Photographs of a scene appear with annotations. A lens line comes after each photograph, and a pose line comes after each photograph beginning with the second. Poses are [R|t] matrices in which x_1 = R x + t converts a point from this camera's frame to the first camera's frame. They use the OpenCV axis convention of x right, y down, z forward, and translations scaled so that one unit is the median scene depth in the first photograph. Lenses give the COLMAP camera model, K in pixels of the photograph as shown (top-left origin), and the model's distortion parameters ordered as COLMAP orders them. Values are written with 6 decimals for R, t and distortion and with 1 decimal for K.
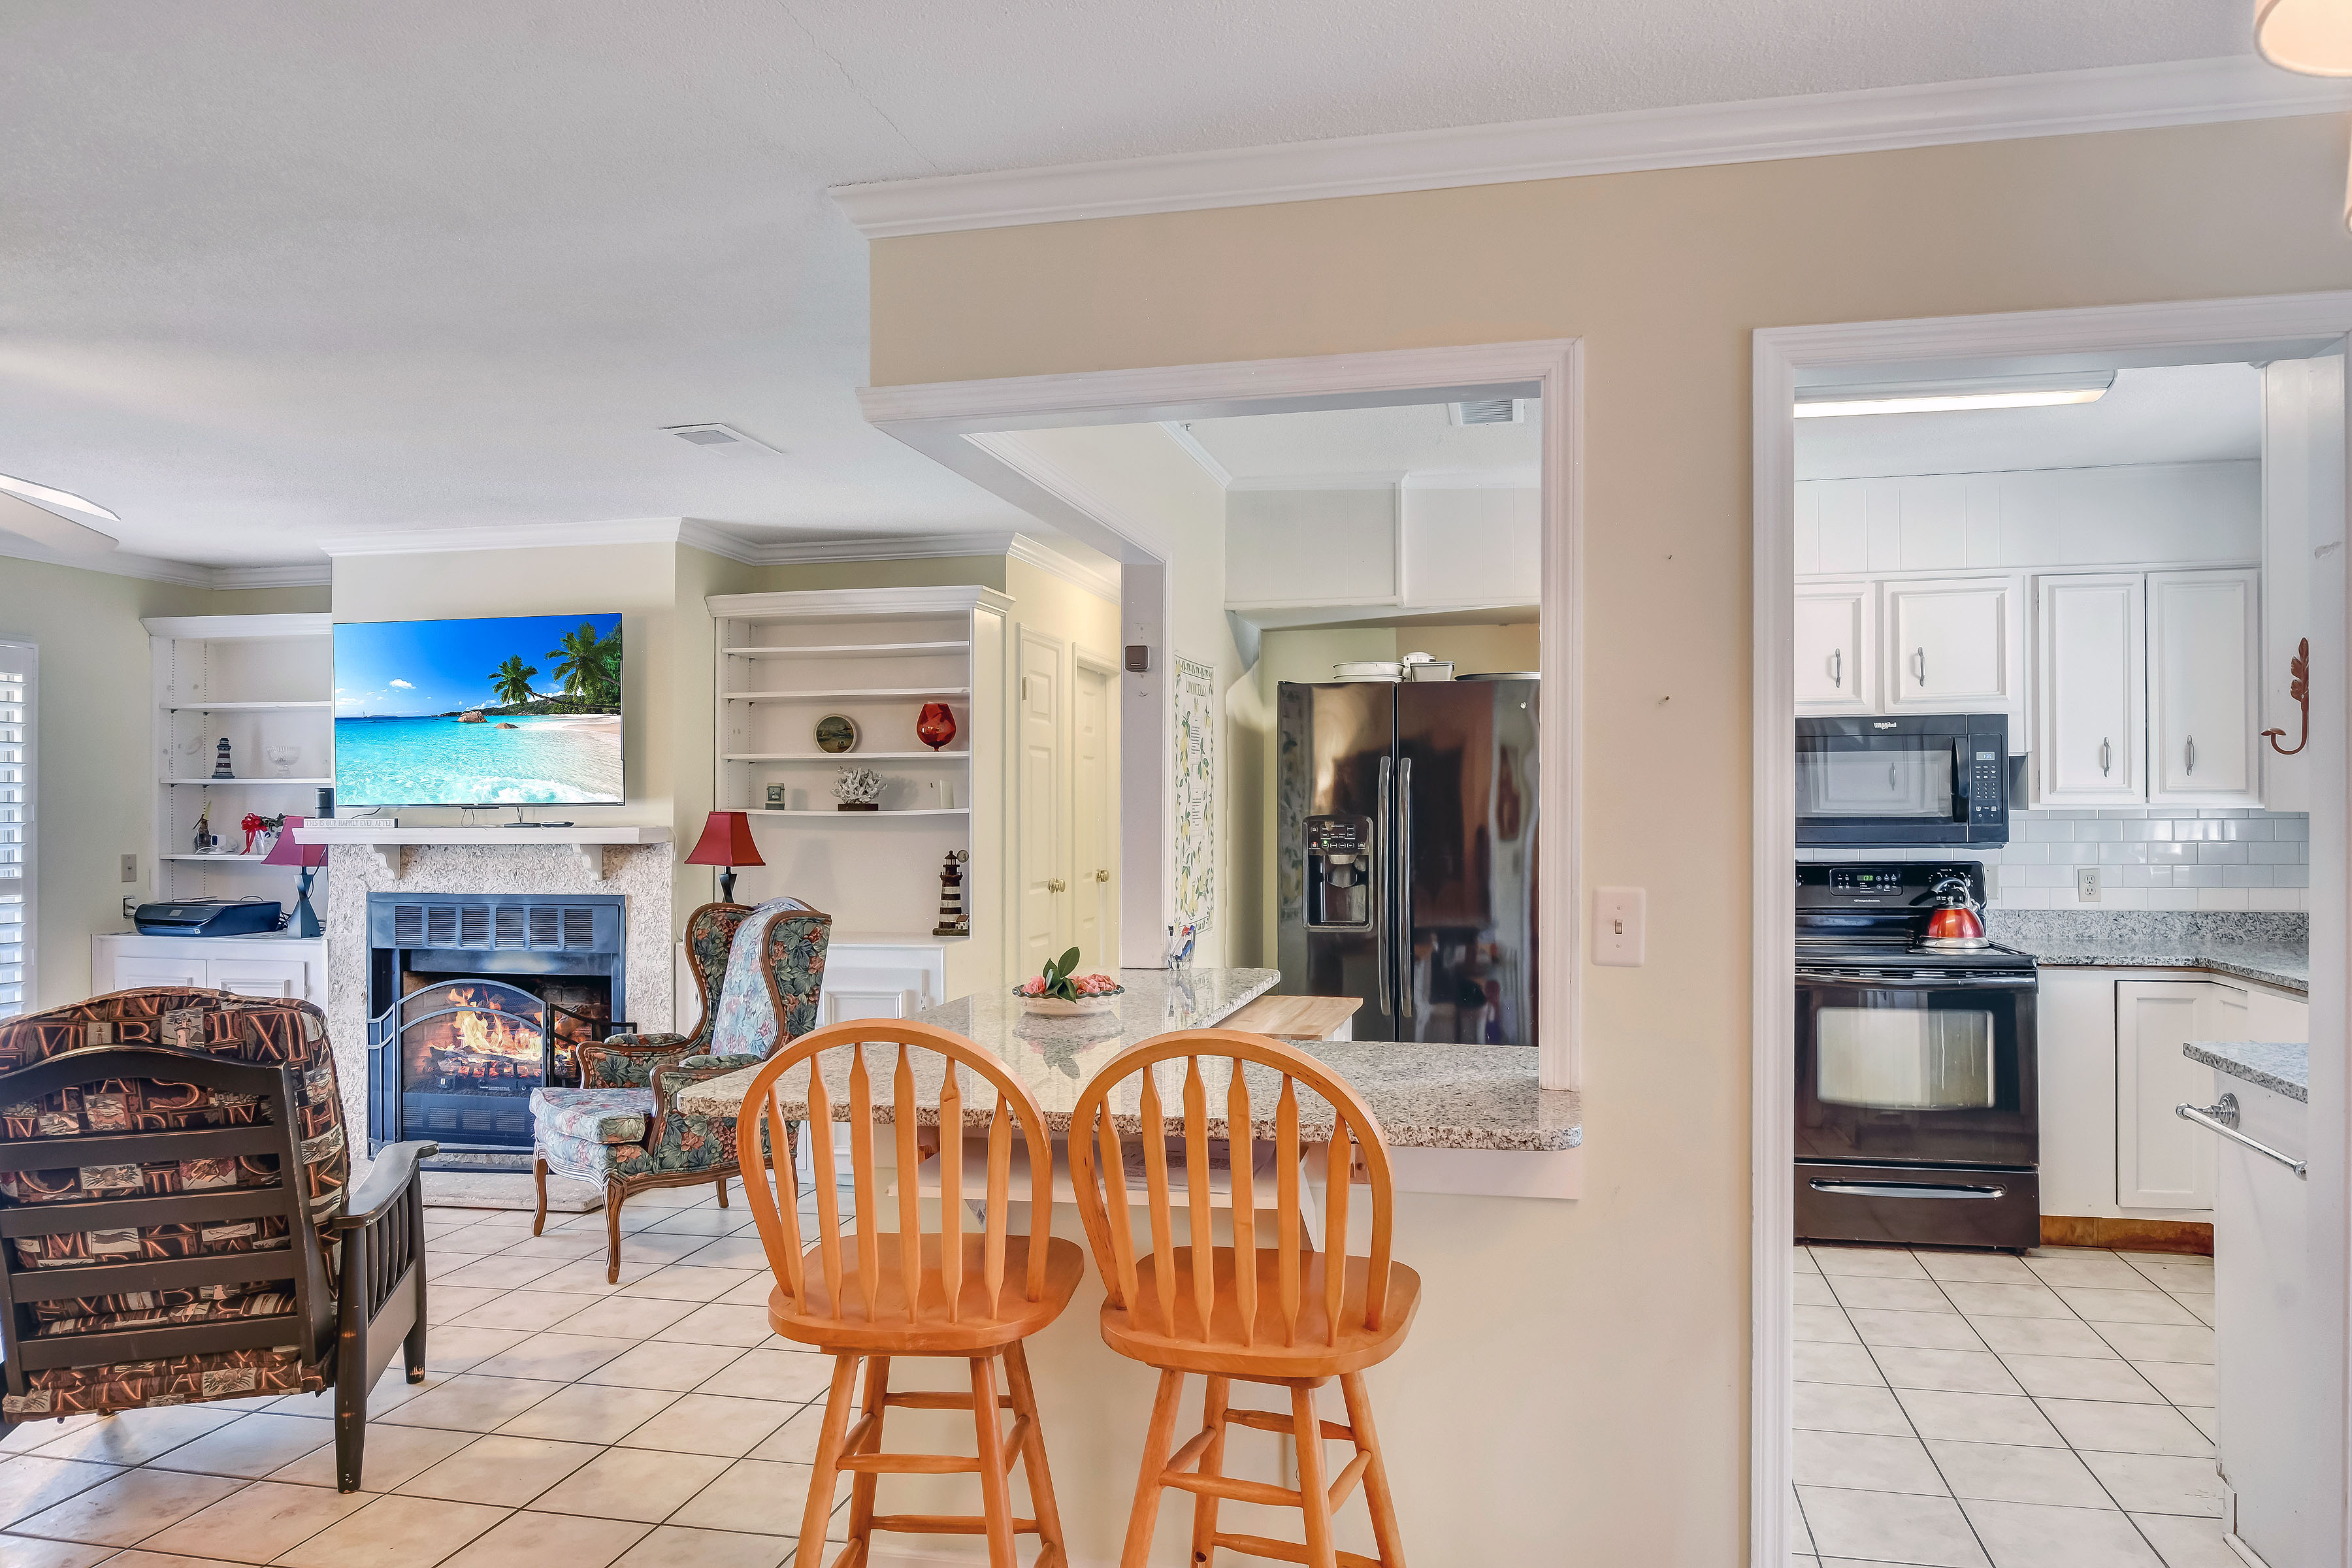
lens RADIAL K [[1602.6, 0, 1192.9], [0, 1602.6, 801.4], [0, 0, 1]] dist [0.035725, -0.001587]
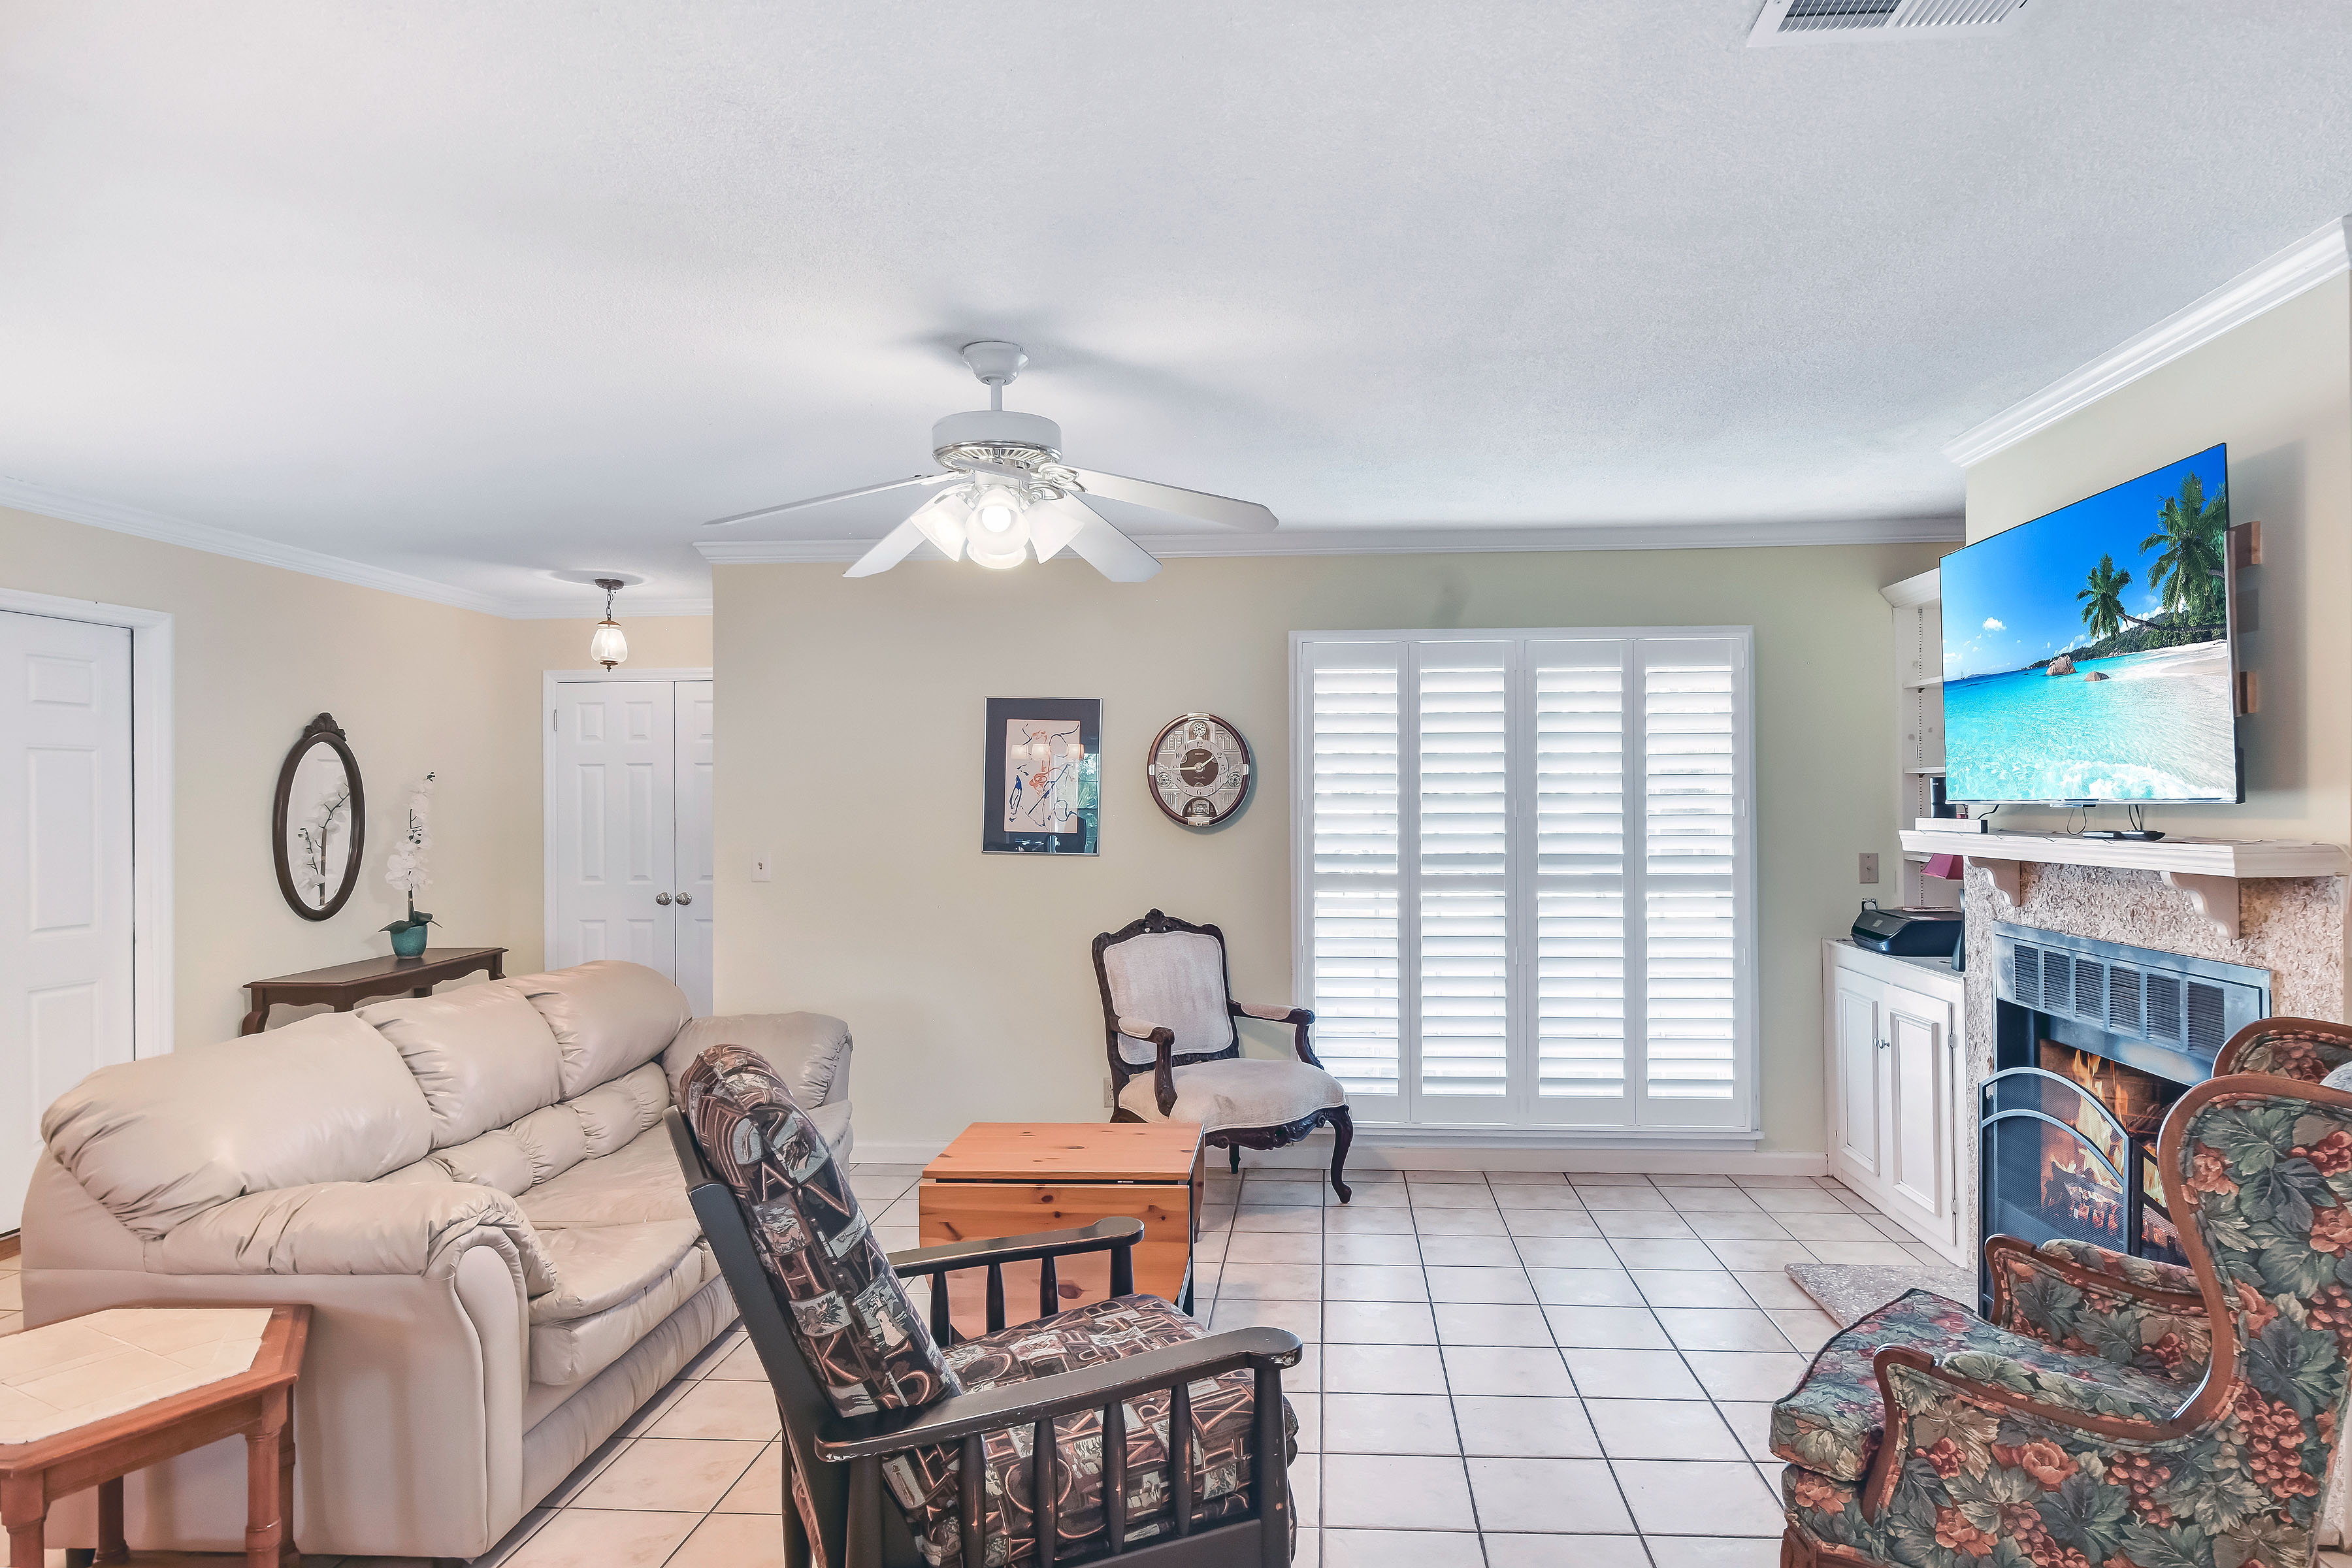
lens RADIAL K [[1369.0, 0, 1183.8], [0, 1369.0, 807.9], [0, 0, 1]] dist [-0.003092, -0.003529]
pose [[0.170795, 0.009658, -0.985259, 0.030107], [0.010070, 0.999883, 0.011547, -0.005084], [0.985255, -0.011894, 0.170678, 0.547831]]
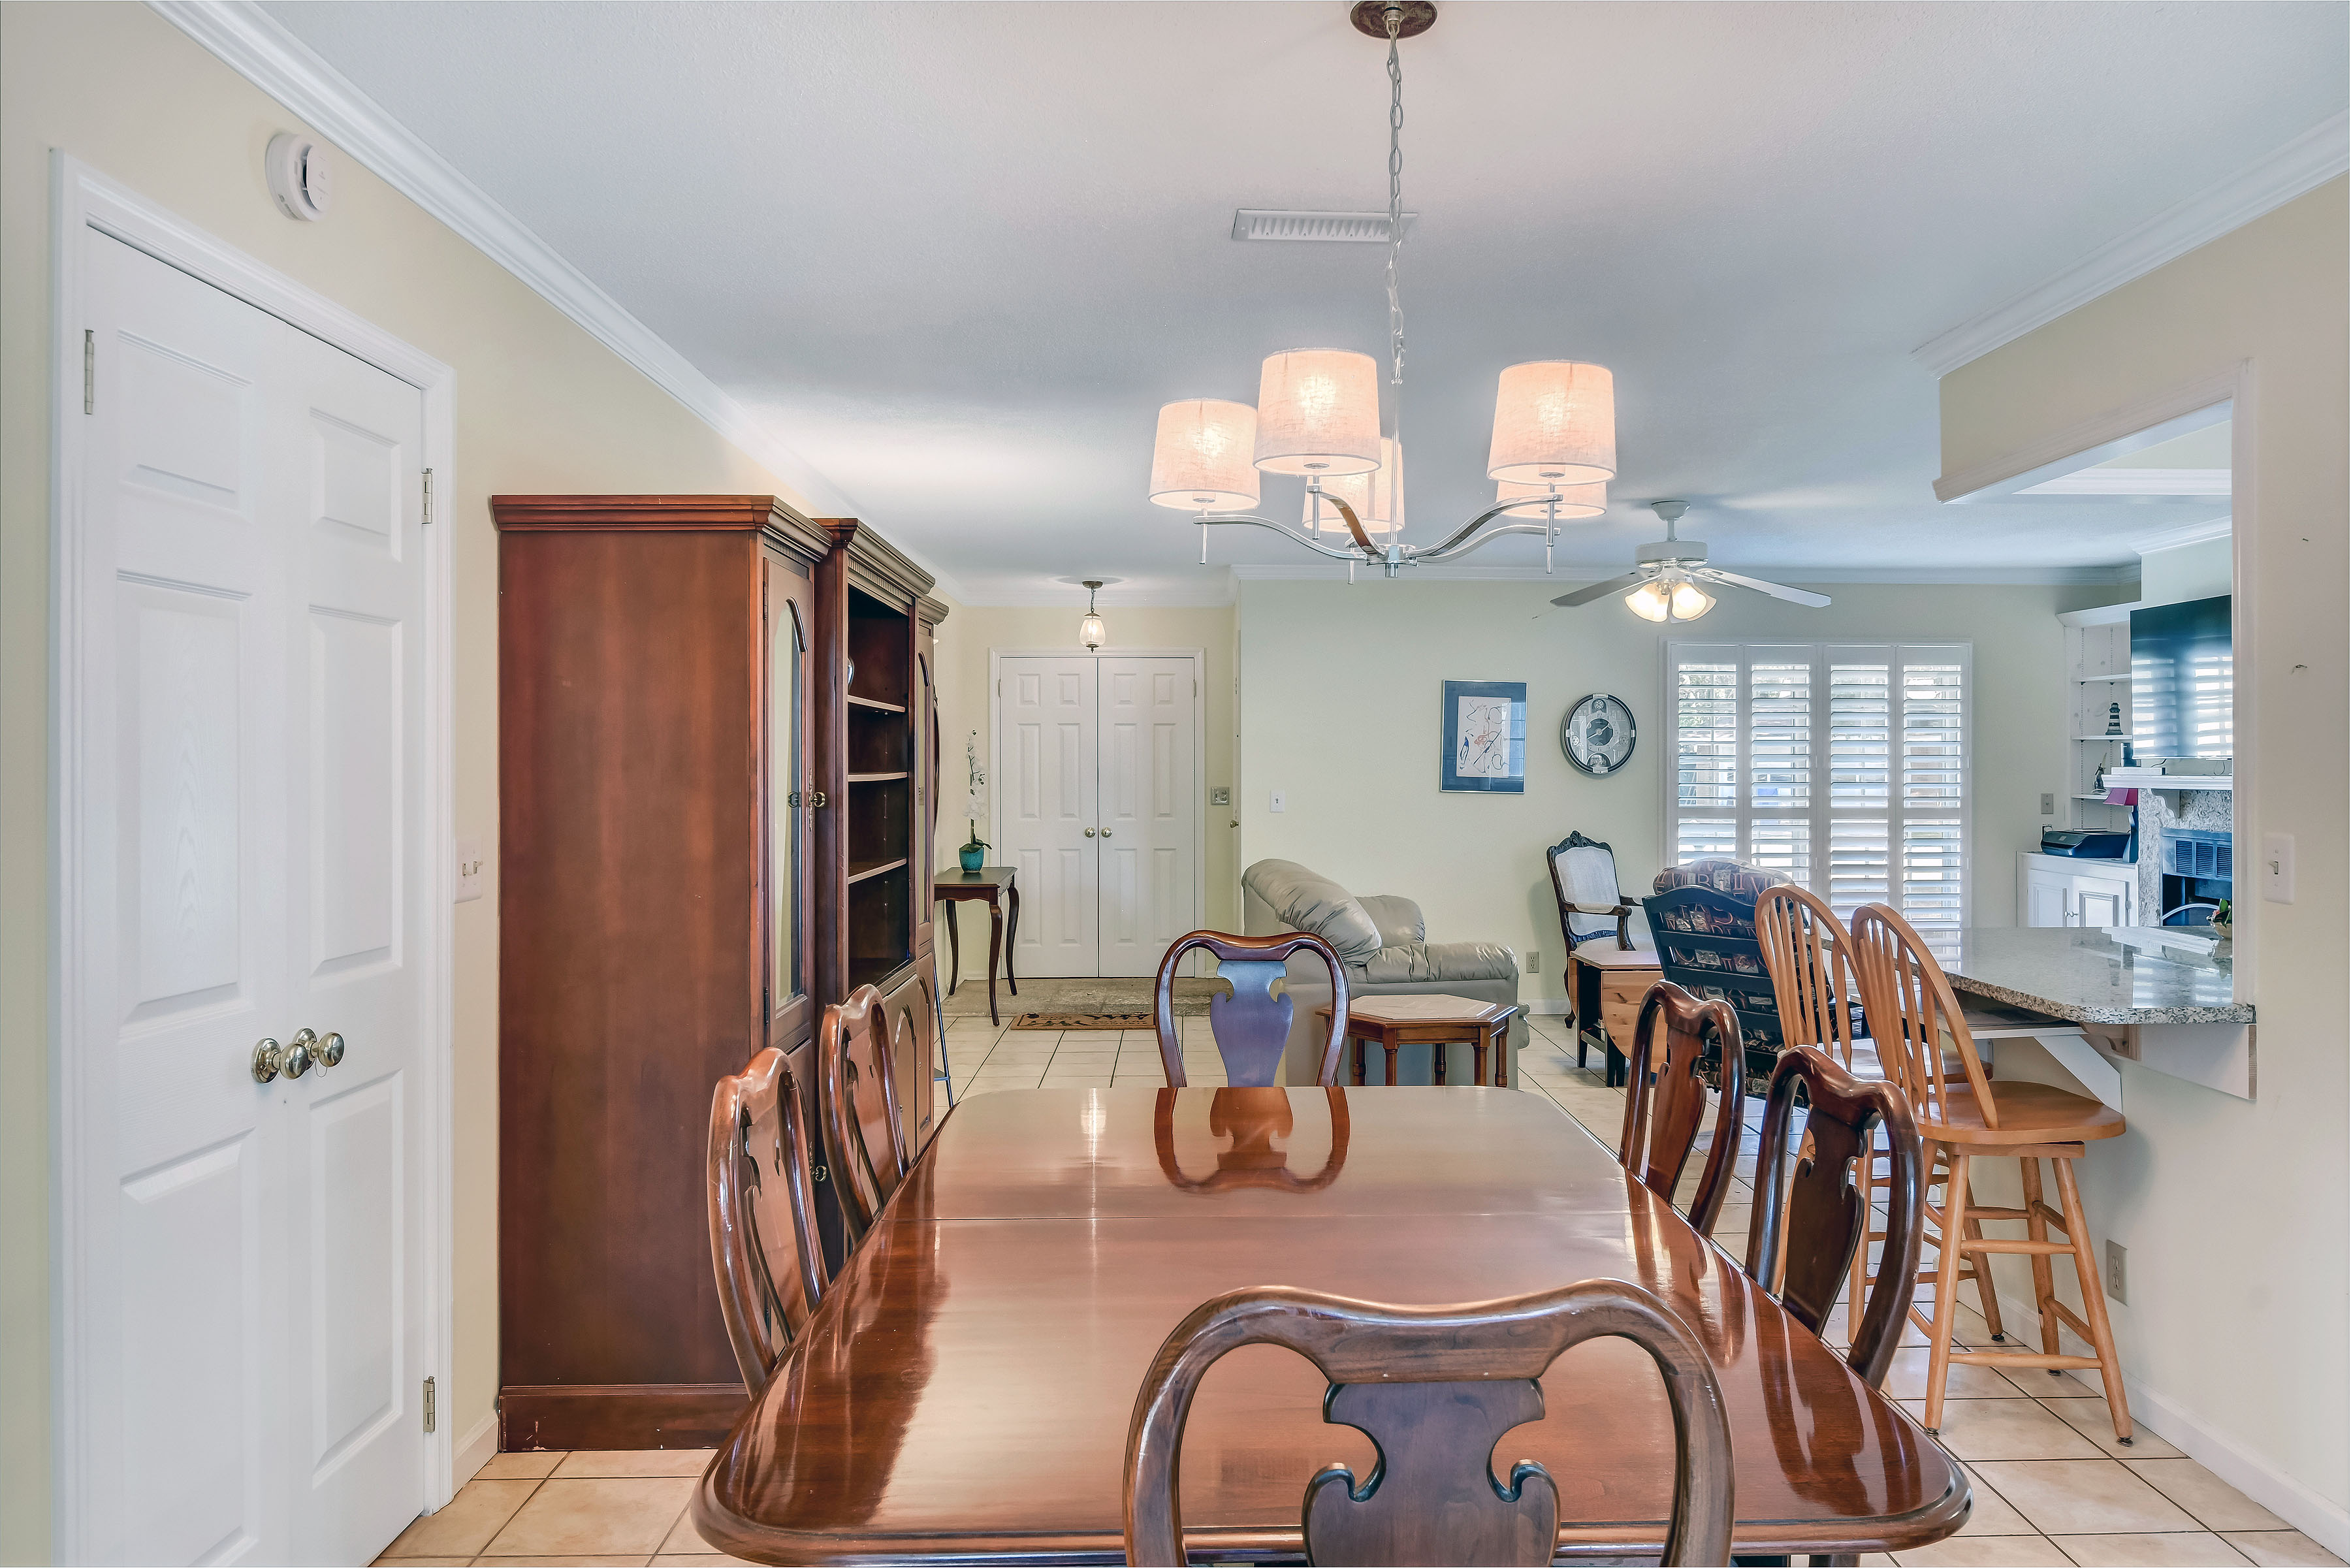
lens RADIAL K [[1614.0, 0, 1183.3], [0, 1614.0, 775.0], [0, 0, 1]] dist [-0.006622, -0.002835]
pose [[0.264718, 0.012964, -0.964239, 0.474022], [0.003134, 0.999893, 0.014304, -0.003769], [0.964321, -0.006808, 0.264649, -0.034422]]
